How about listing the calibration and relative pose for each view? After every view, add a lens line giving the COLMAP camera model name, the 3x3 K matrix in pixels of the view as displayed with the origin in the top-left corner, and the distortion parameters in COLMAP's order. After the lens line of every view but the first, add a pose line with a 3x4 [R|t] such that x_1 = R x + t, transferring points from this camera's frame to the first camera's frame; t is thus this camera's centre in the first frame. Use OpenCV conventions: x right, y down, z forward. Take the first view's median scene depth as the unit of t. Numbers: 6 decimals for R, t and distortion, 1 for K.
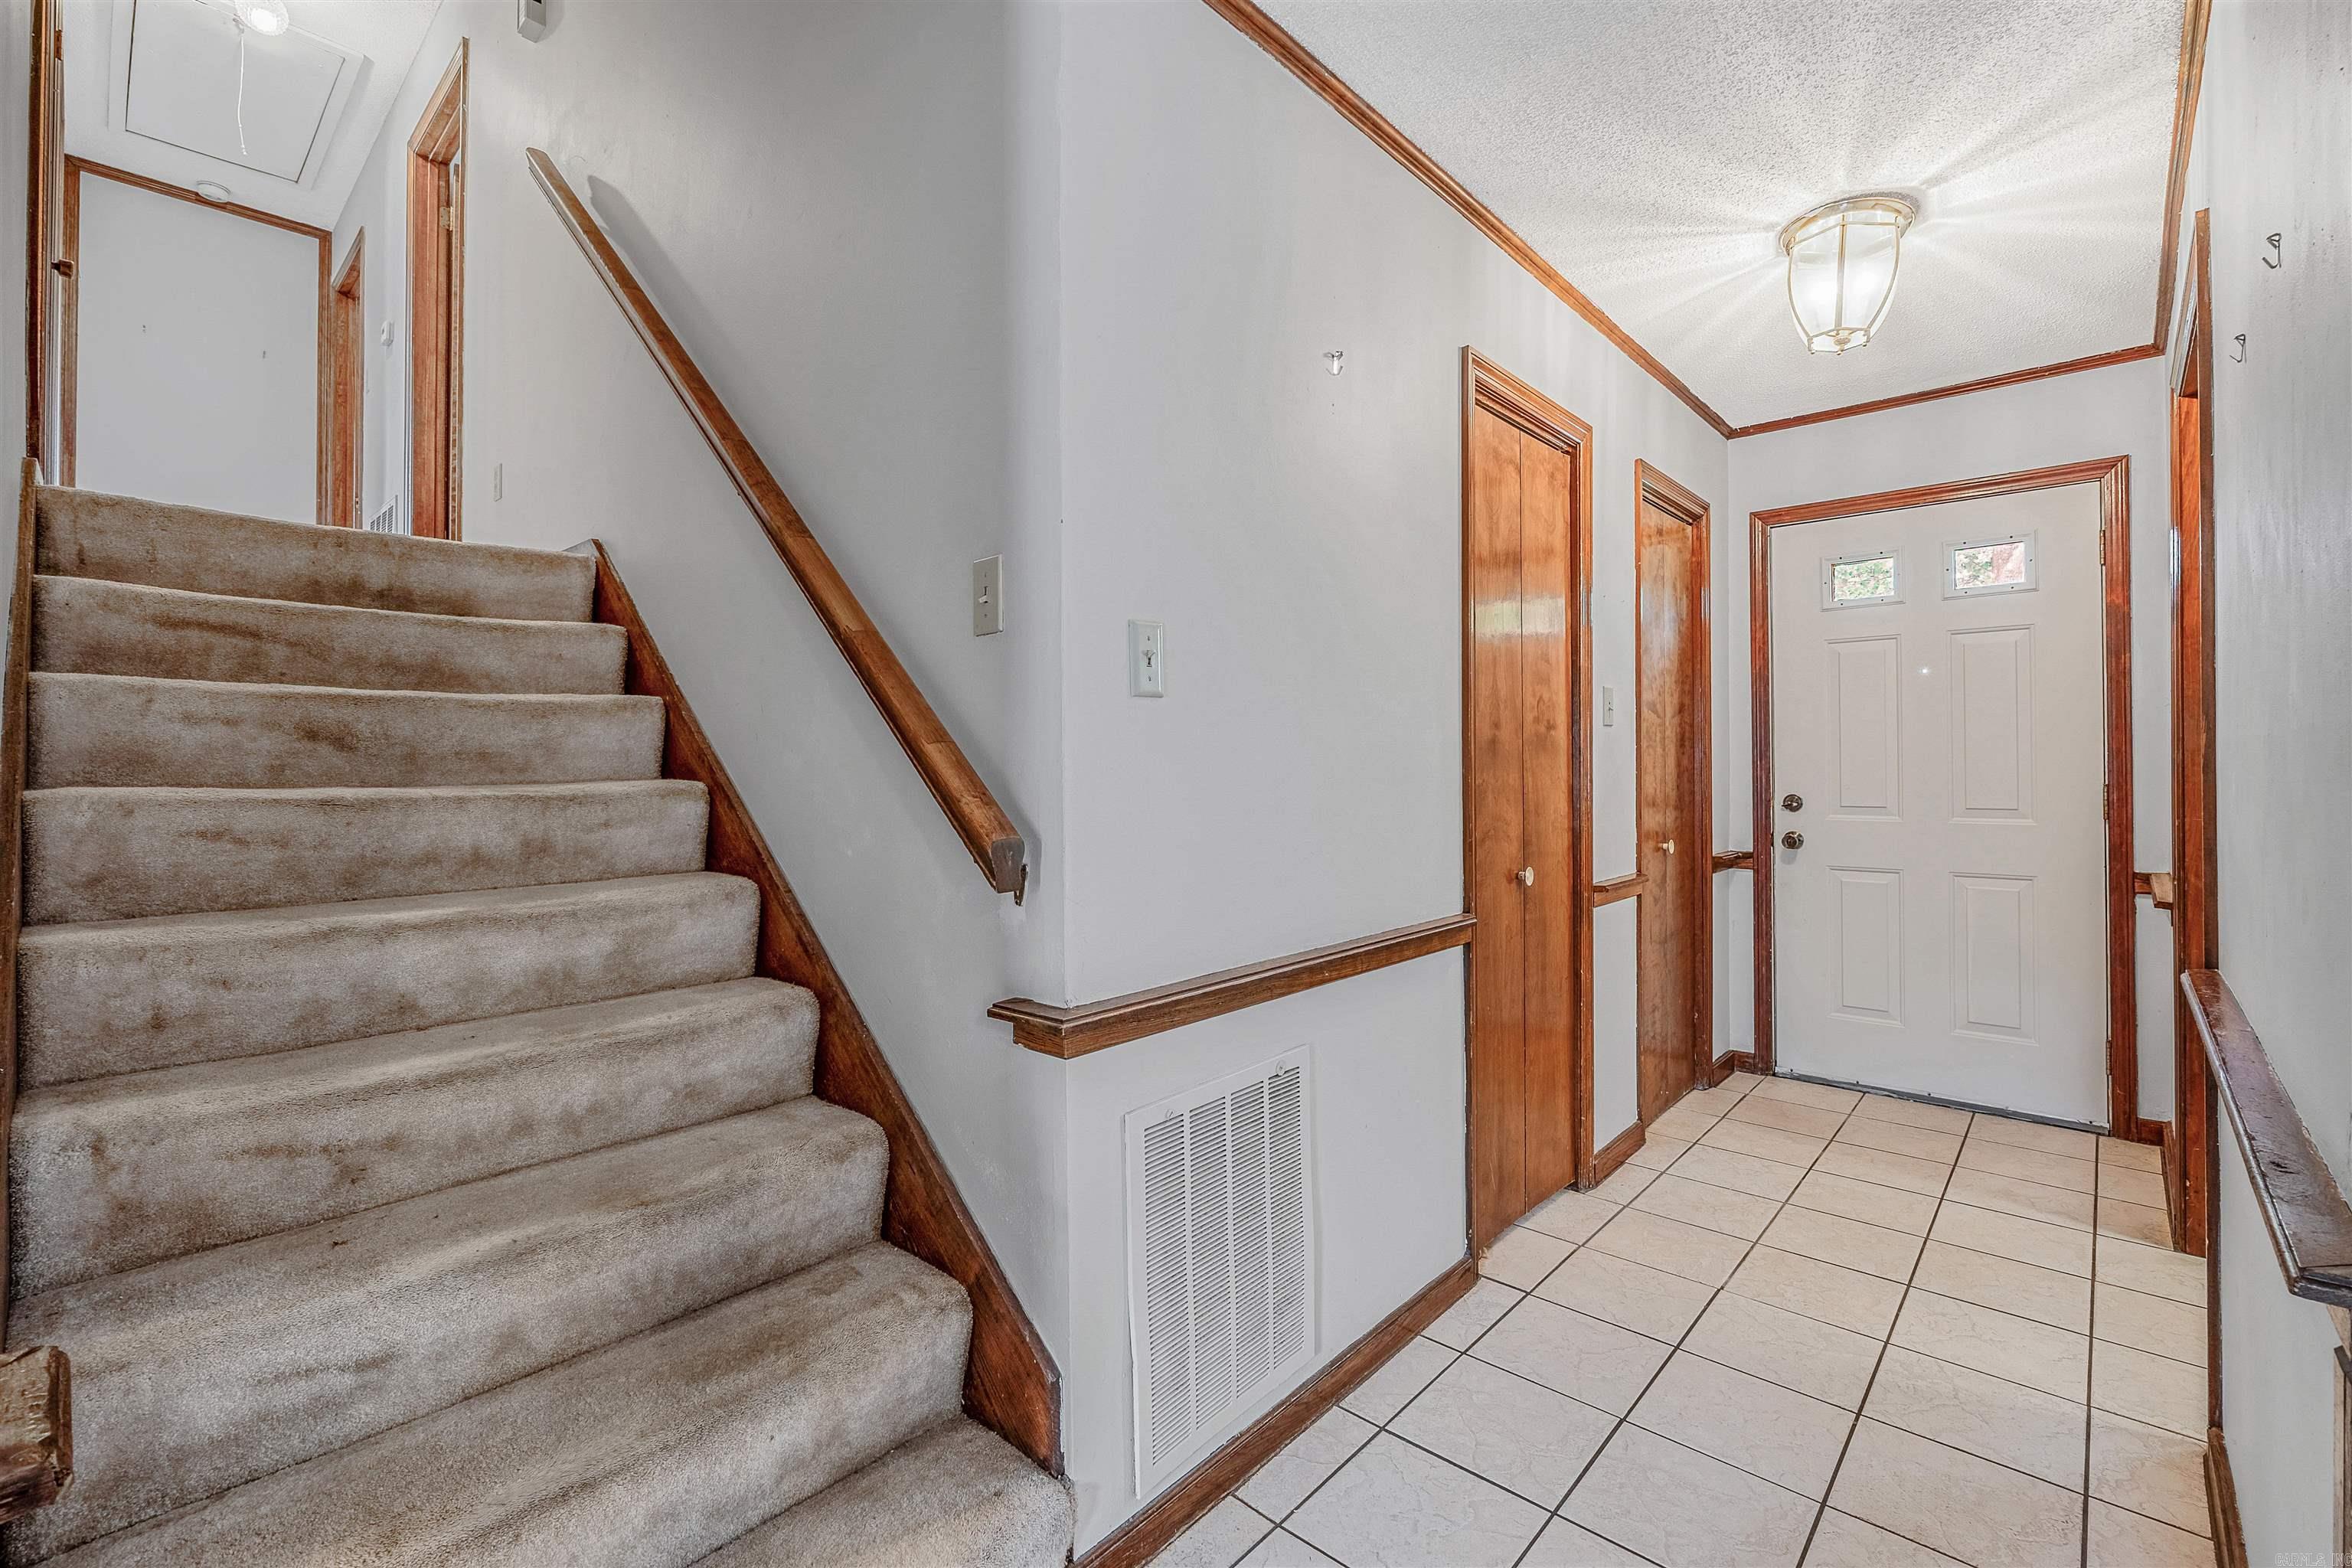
lens RADIAL K [[1012.1, 0, 1176.0], [0, 1012.1, 784.0], [0, 0, 1]] dist [-0.001408, -0.000330]
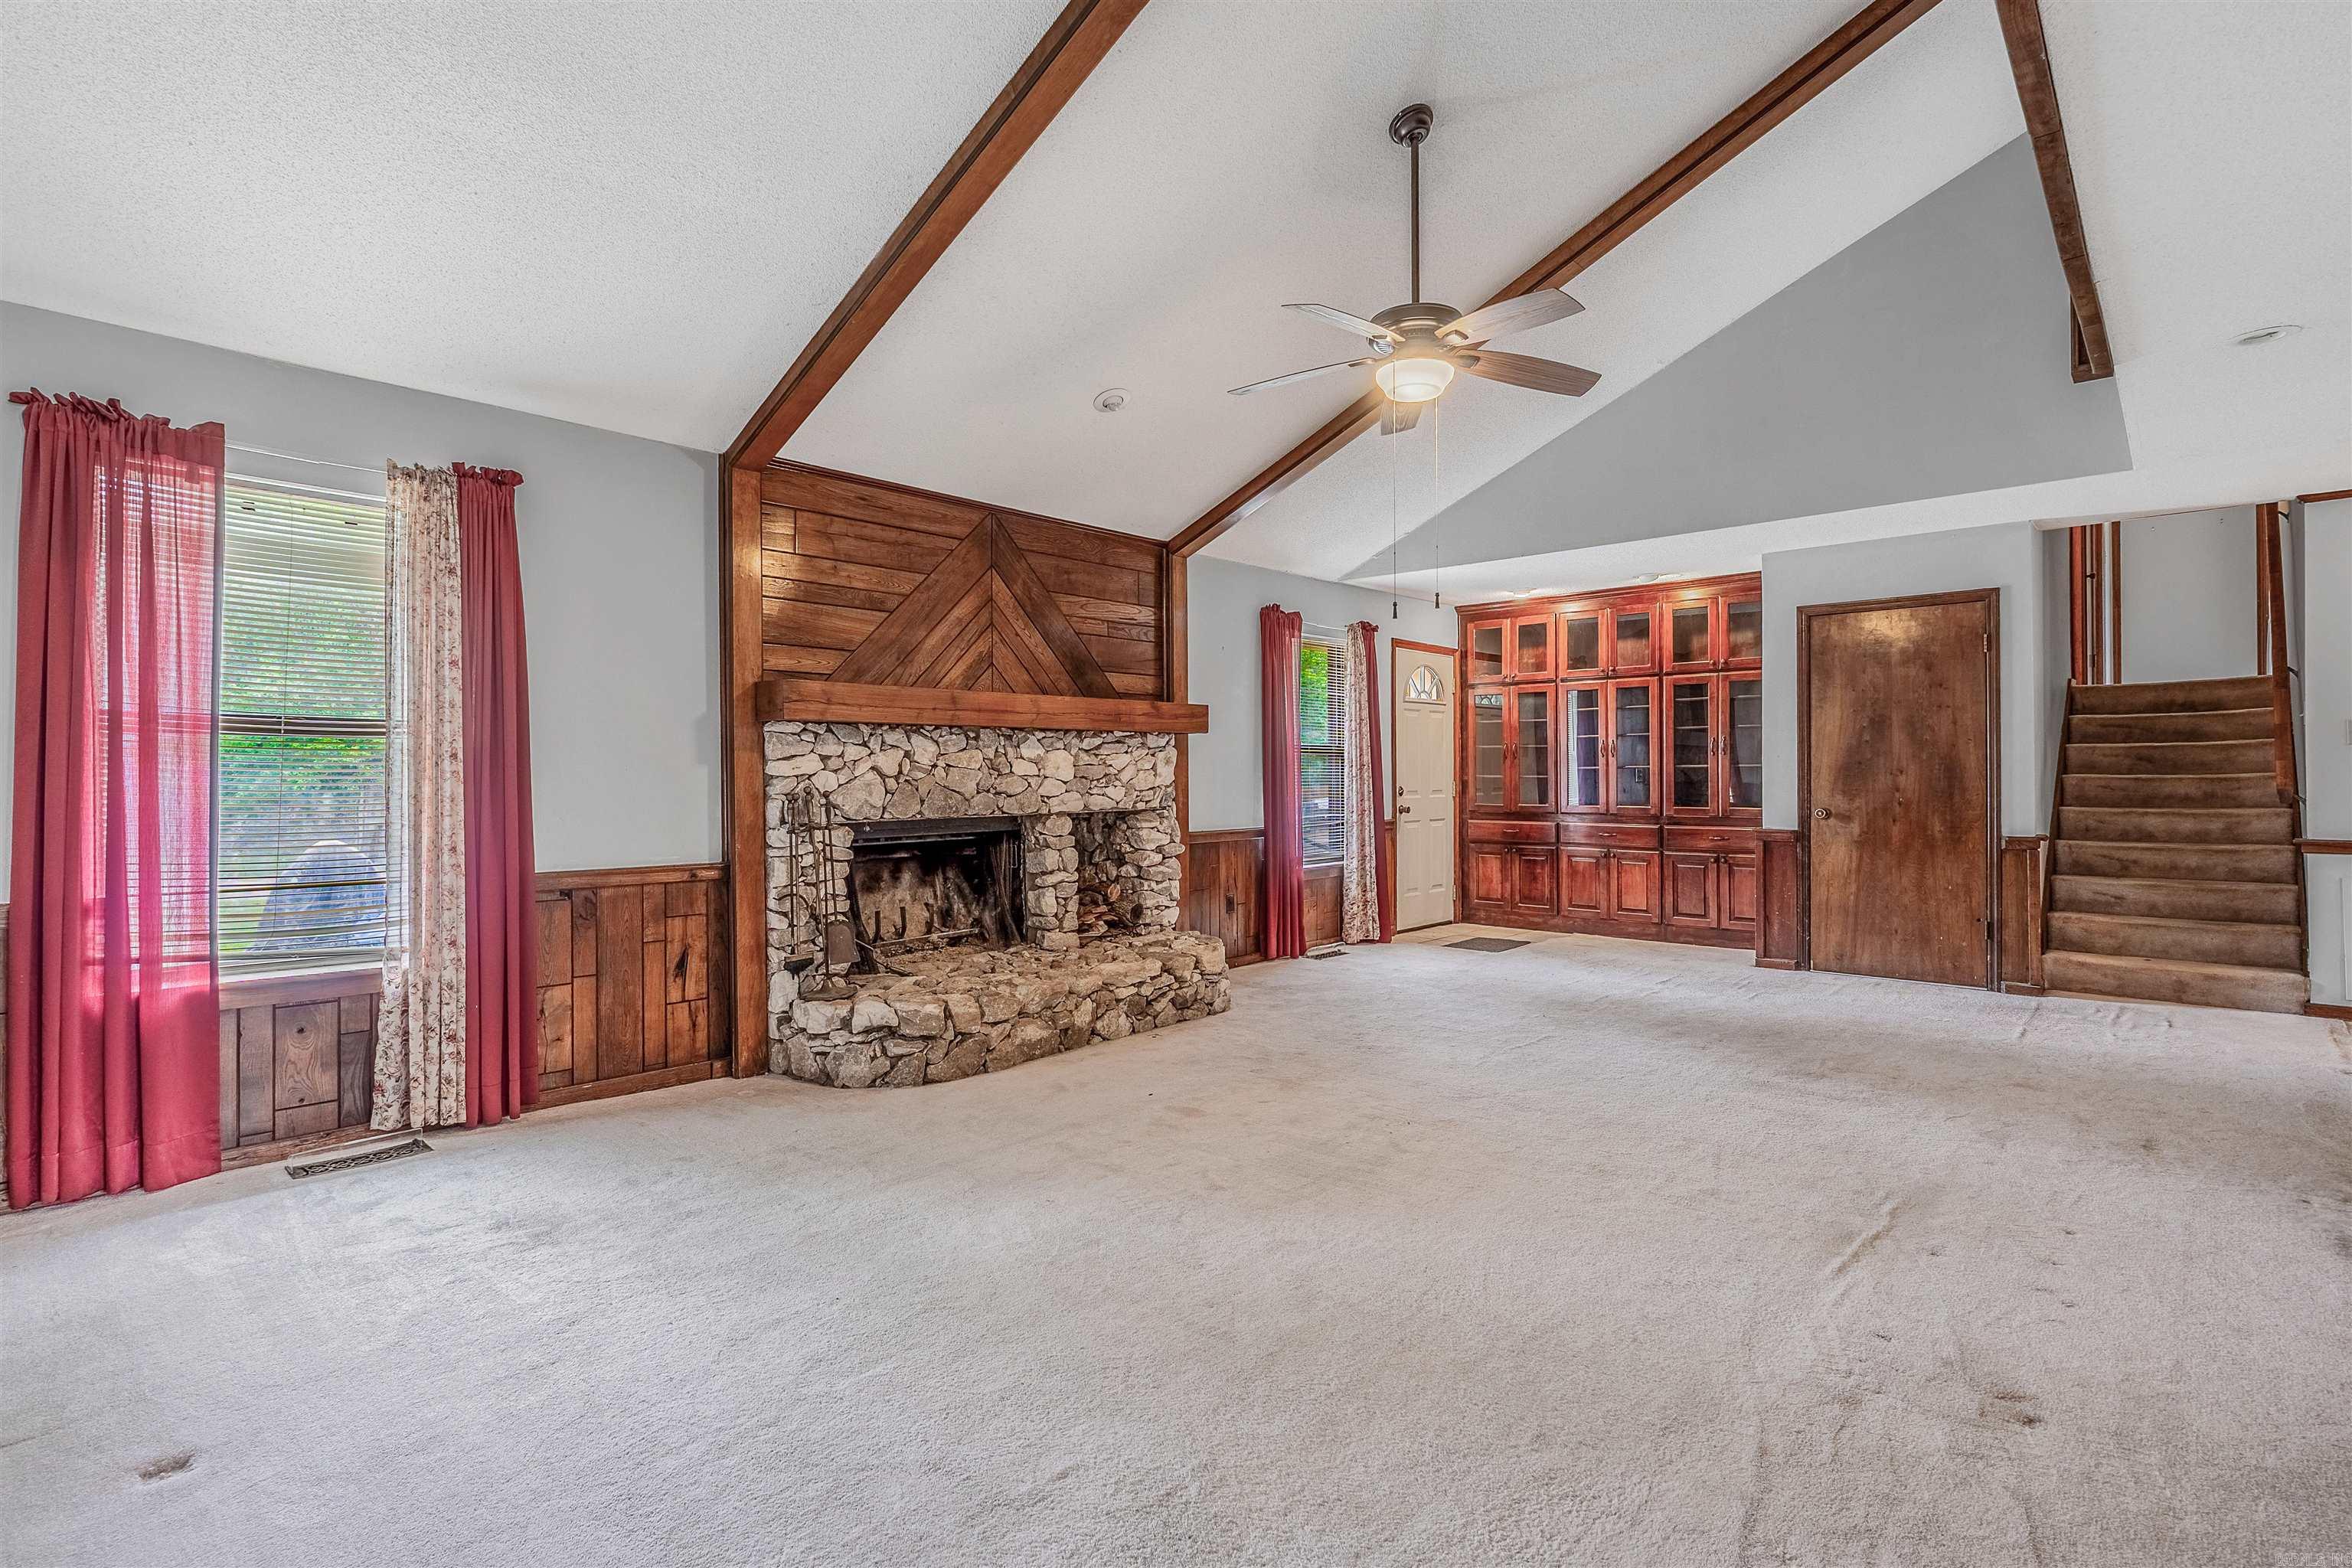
lens RADIAL K [[1033.9, 0, 1176.0], [0, 1033.9, 784.0], [0, 0, 1]] dist [-0.002198, -0.000312]
pose [[-0.035261, 0.007483, -0.999350, 2.600403], [0.007687, 0.999944, 0.007216, -0.015505], [0.999349, -0.007427, -0.035317, -2.011288]]
